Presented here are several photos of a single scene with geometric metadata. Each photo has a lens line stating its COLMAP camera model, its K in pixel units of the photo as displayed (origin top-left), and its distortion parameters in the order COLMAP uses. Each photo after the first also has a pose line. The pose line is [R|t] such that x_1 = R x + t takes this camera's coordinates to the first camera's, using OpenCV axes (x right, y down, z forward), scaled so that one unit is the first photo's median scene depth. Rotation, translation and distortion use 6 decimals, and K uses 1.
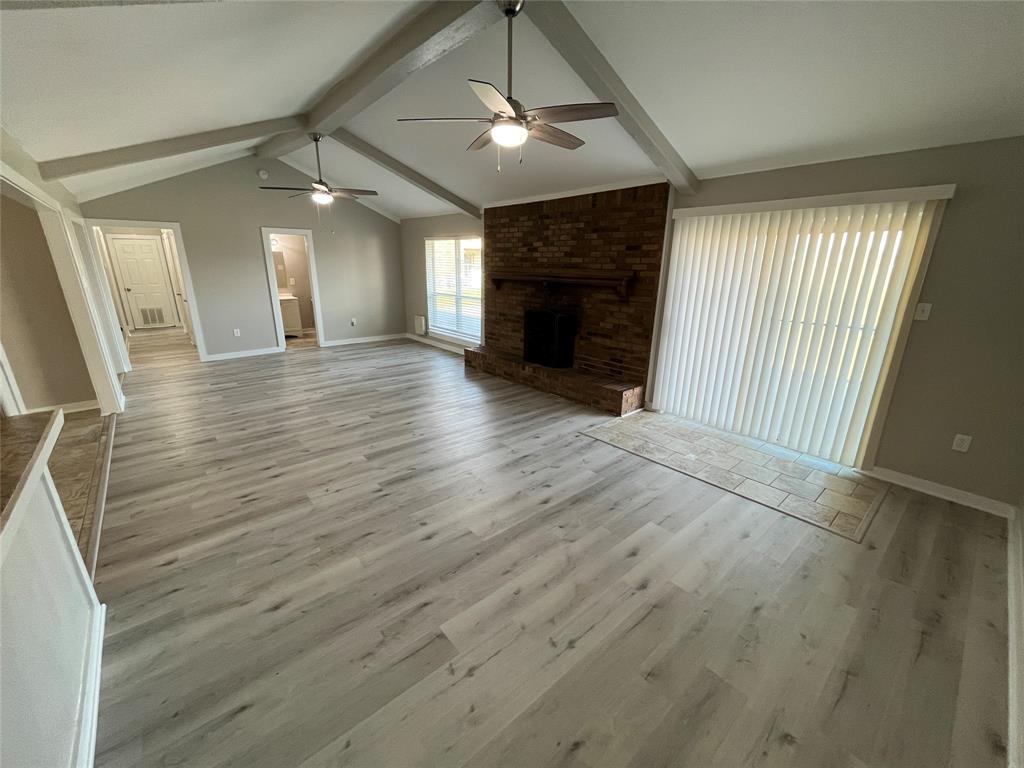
lens RADIAL K [[414.2, 0, 512.0], [0, 414.2, 384.0], [0, 0, 1]] dist [-0.002683, -0.000202]
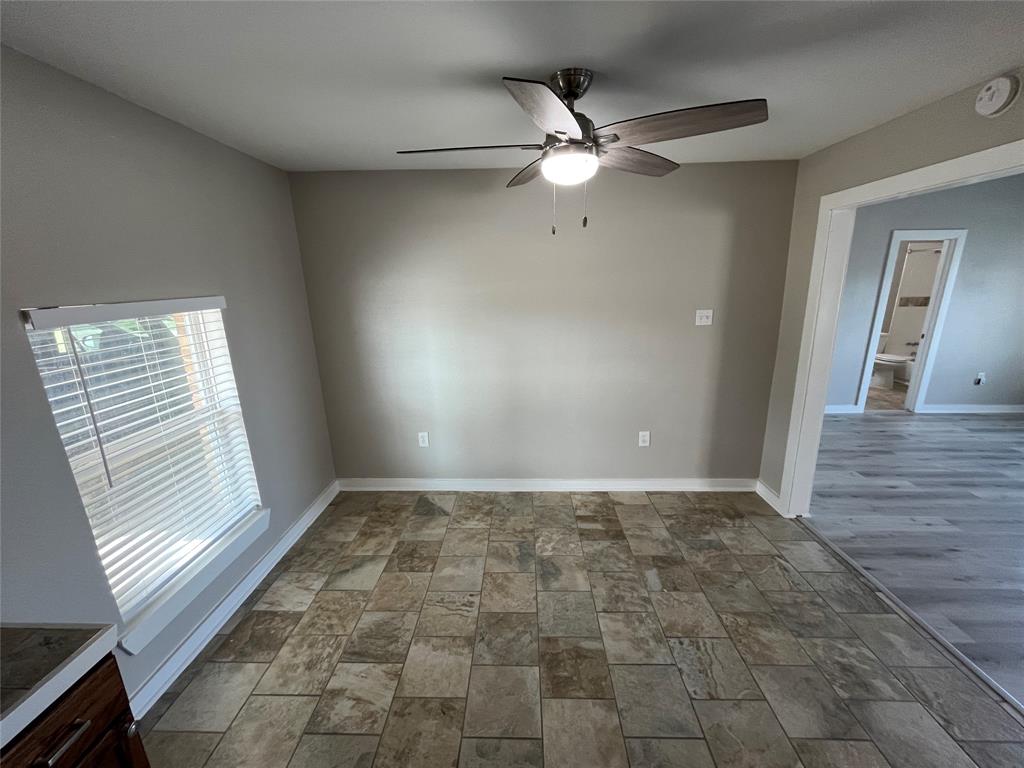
lens RADIAL K [[414.2, 0, 512.0], [0, 414.2, 384.0], [0, 0, 1]] dist [-0.002683, -0.000202]
pose [[0.734995, 0.149833, -0.661312, -0.786431], [-0.176925, 0.983874, 0.026277, -0.060863], [0.654584, 0.097689, 0.749651, 0.175865]]
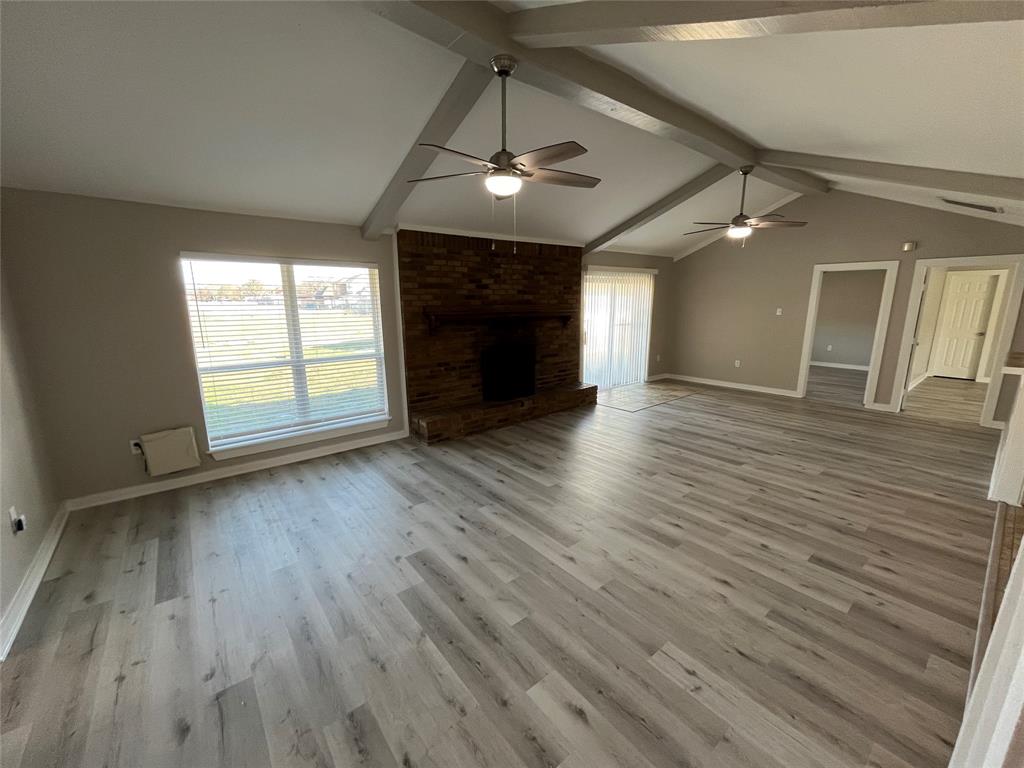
lens RADIAL K [[414.2, 0, 512.0], [0, 414.2, 384.0], [0, 0, 1]] dist [-0.002683, -0.000202]
pose [[0.028901, -0.213363, 0.976545, -1.017120], [0.291432, 0.936308, 0.195947, -0.313304], [-0.956155, 0.278934, 0.089241, 1.013762]]
